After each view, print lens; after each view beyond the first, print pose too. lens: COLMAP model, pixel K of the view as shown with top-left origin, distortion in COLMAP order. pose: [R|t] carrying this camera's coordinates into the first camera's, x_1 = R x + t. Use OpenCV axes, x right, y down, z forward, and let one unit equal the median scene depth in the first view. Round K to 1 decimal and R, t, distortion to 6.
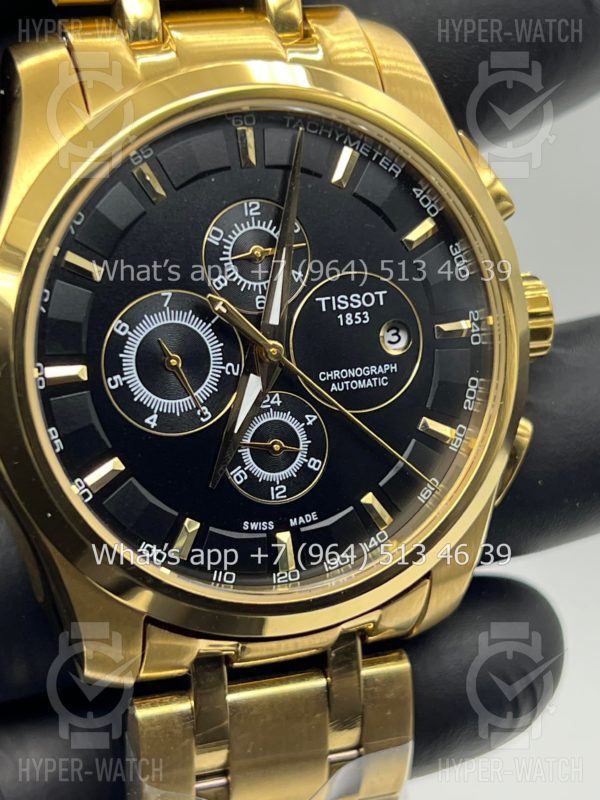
lens RADIAL K [[1837.8, 0, 297.0], [0, 1837.8, 403.1], [0, 0, 1]] dist [0.141673, 0.000000]
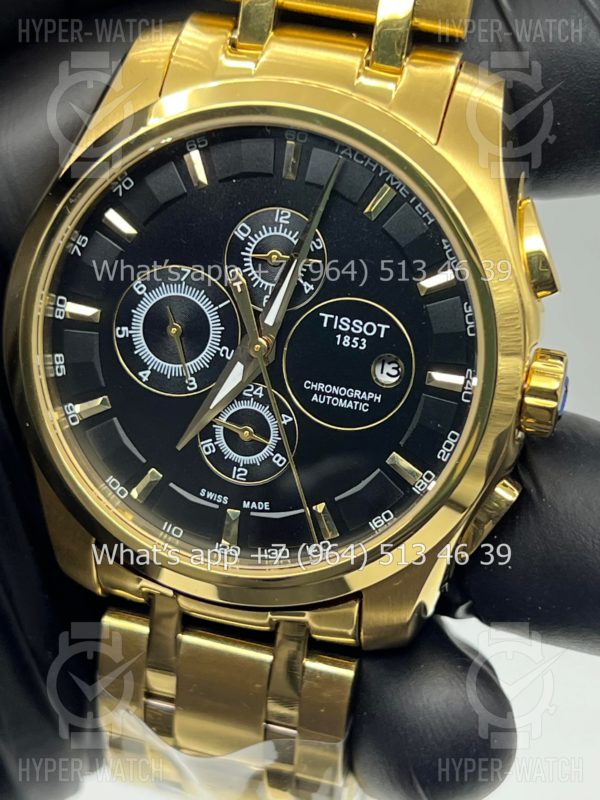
lens RADIAL K [[1837.8, 0, 316.6], [0, 1837.8, 403.4], [0, 0, 1]] dist [0.141673, 0.000000]
pose [[0.842723, 0.303856, -0.444397, 0.499059], [-0.286864, 0.951985, 0.106929, -0.120590], [0.455551, 0.037370, 0.889425, 0.049874]]
